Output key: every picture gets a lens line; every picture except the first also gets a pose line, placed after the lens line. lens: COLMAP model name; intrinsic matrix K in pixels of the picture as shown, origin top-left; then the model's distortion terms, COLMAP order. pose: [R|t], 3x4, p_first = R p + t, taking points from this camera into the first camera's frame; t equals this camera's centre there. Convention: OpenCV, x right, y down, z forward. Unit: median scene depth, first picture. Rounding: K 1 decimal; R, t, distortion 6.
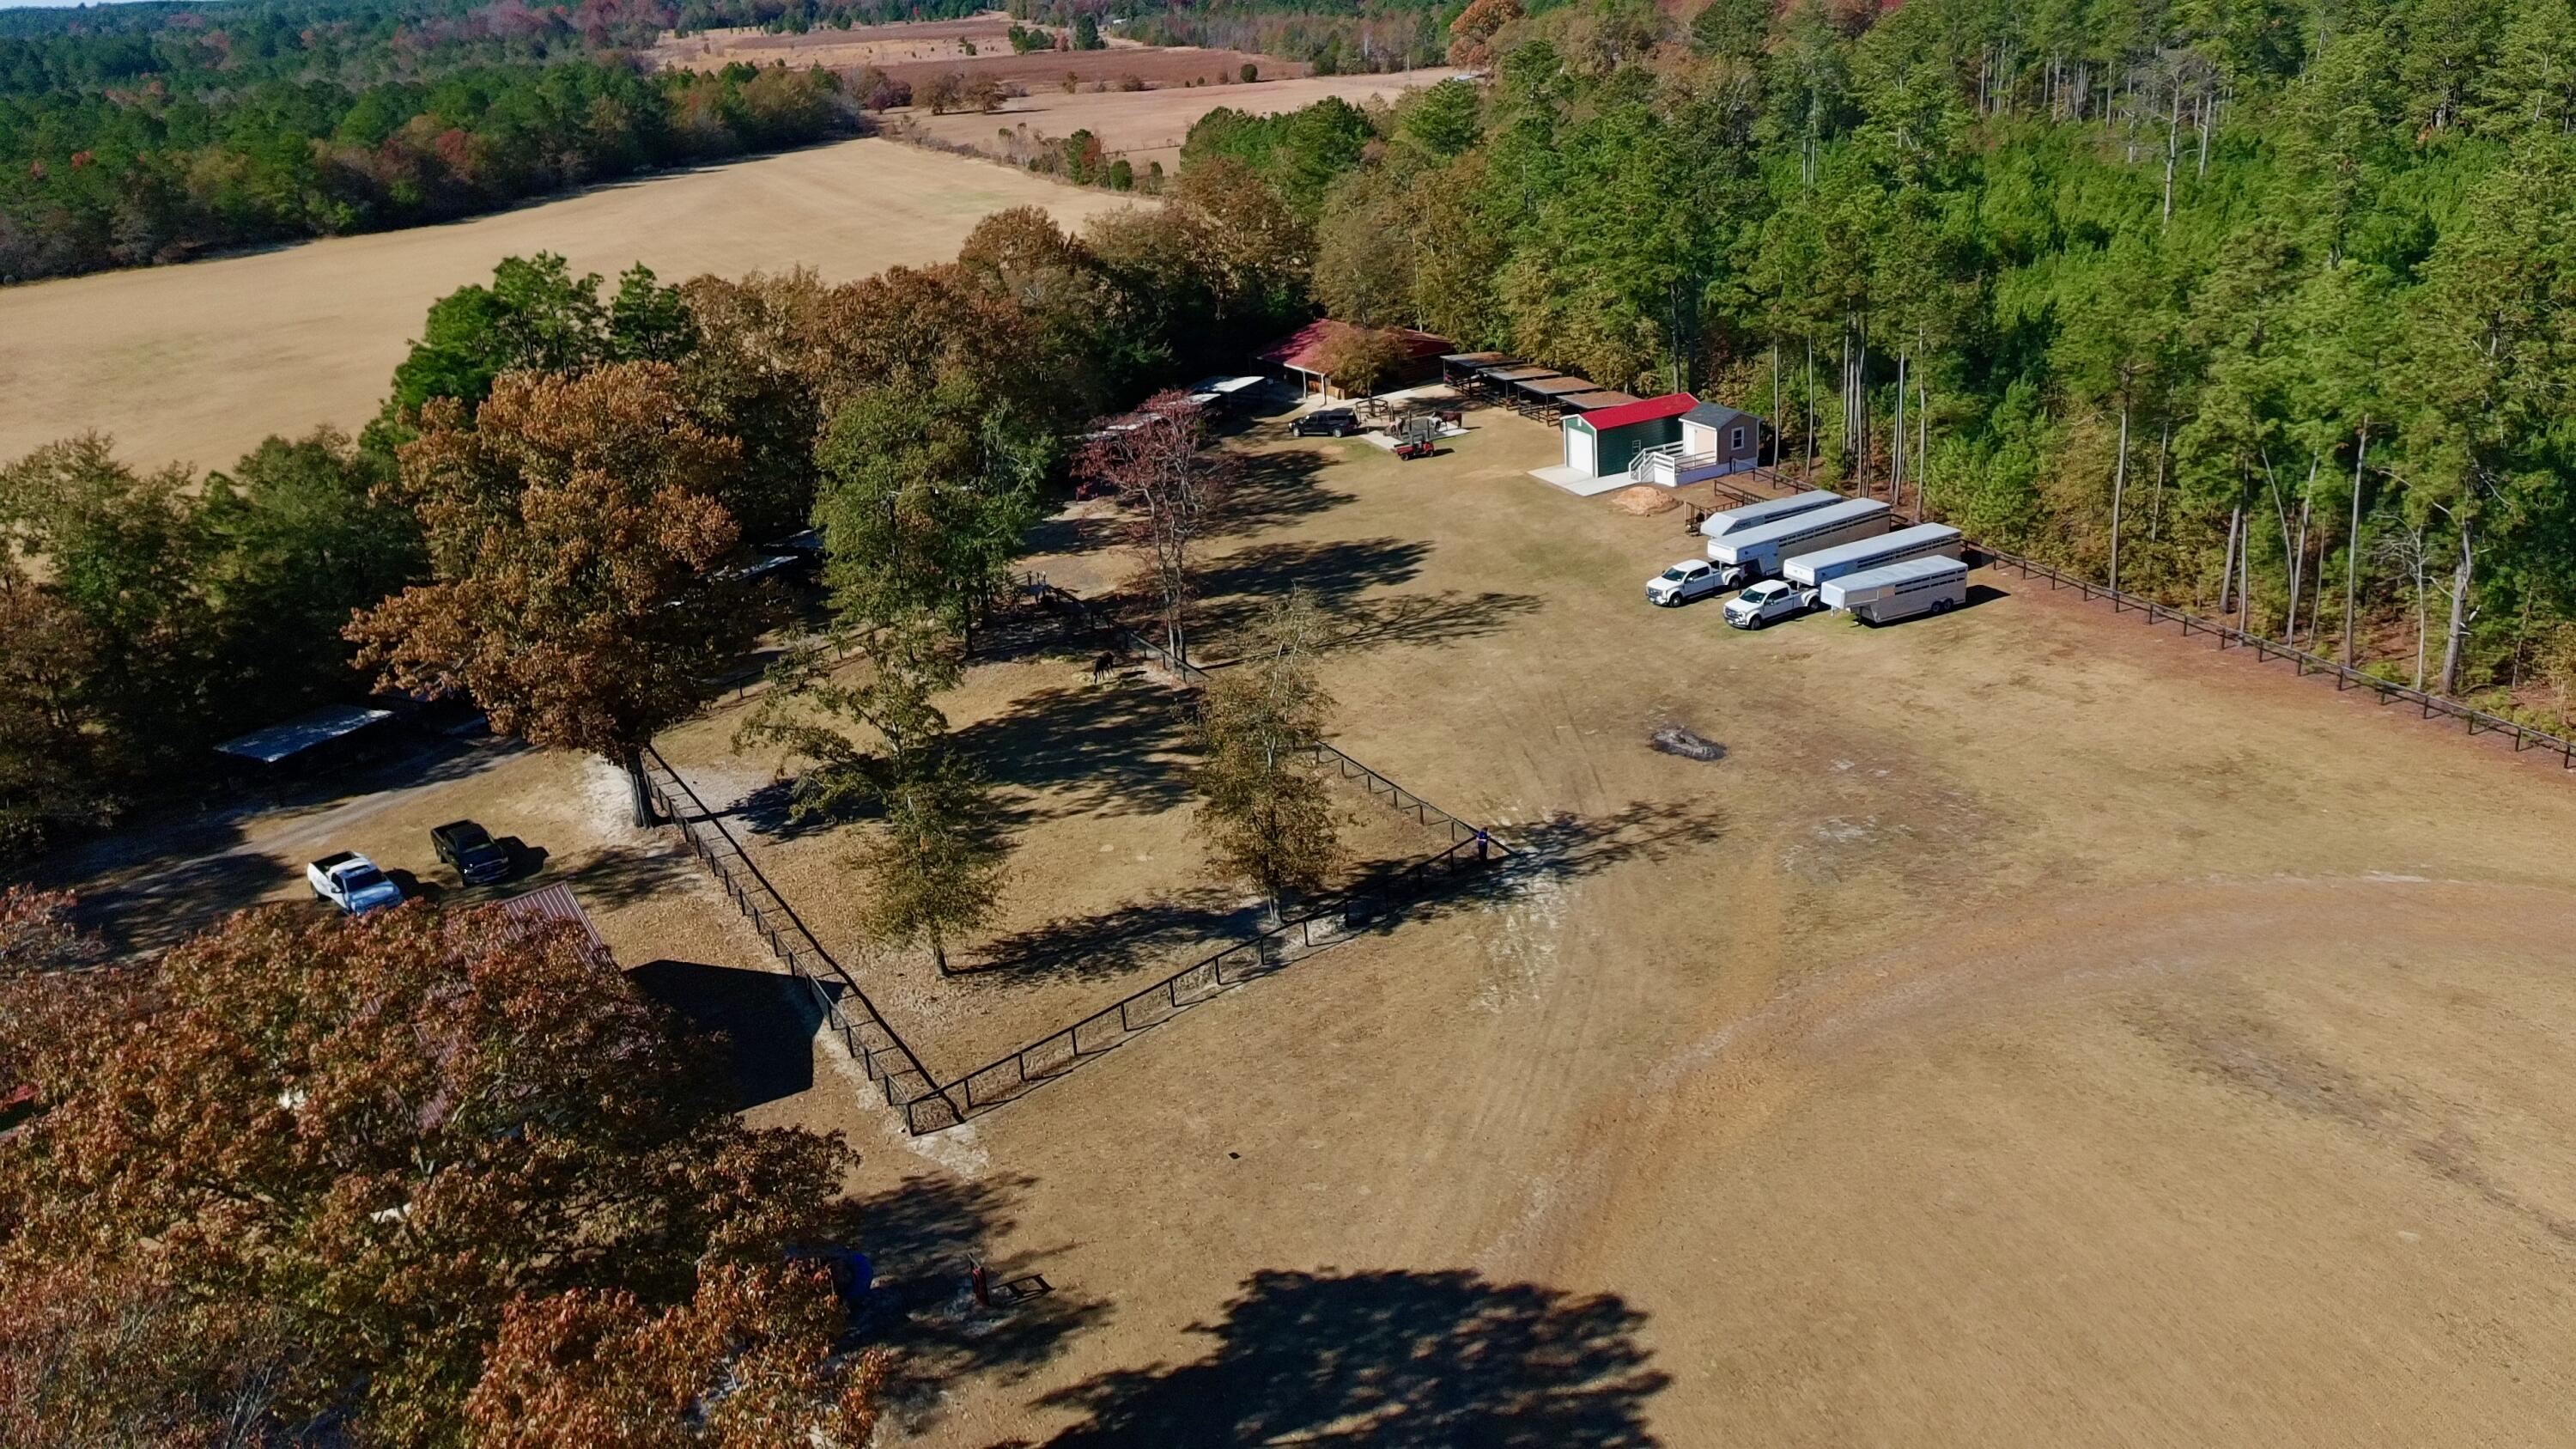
lens RADIAL K [[1922.4, 0, 1288.0], [0, 1922.4, 724.5], [0, 0, 1]] dist [0.067243, -0.102159]
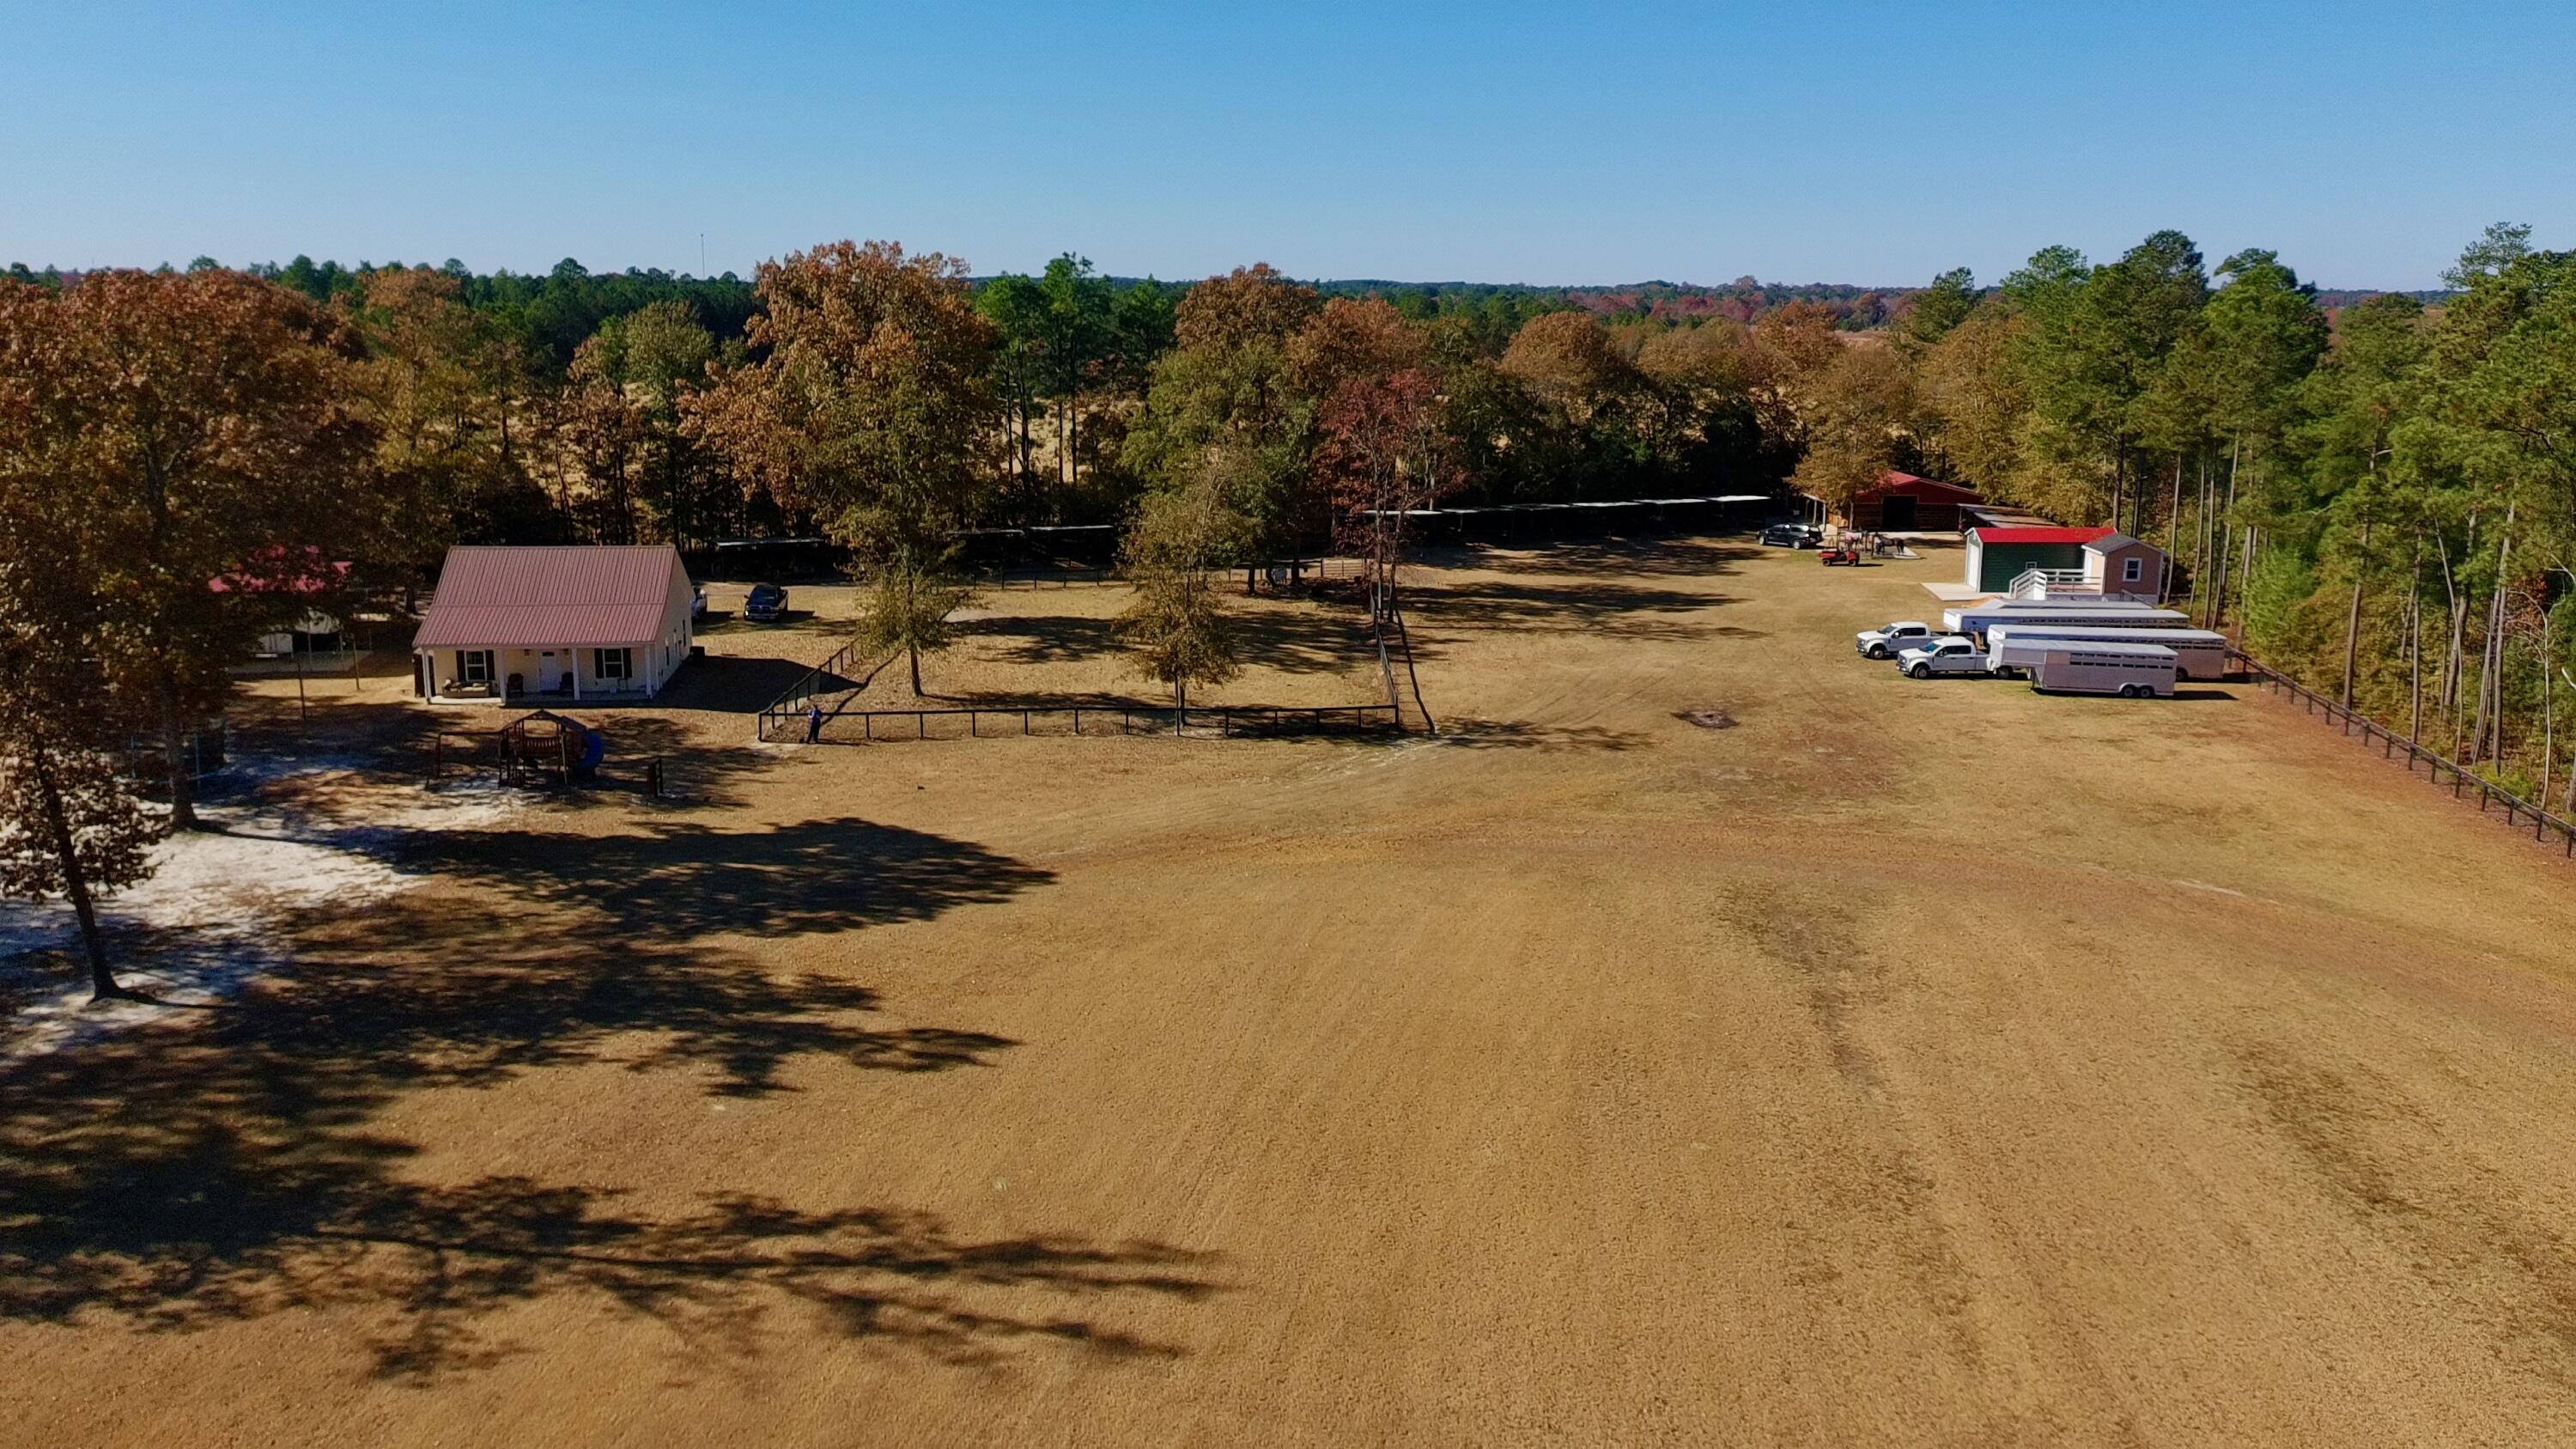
lens RADIAL K [[1922.4, 0, 1288.0], [0, 1922.4, 724.5], [0, 0, 1]] dist [0.067243, -0.102159]
pose [[0.849204, 0.190502, -0.492505, 0.321250], [-0.263899, 0.960944, -0.083333, 0.096718], [0.457395, 0.200738, 0.866311, 0.016621]]
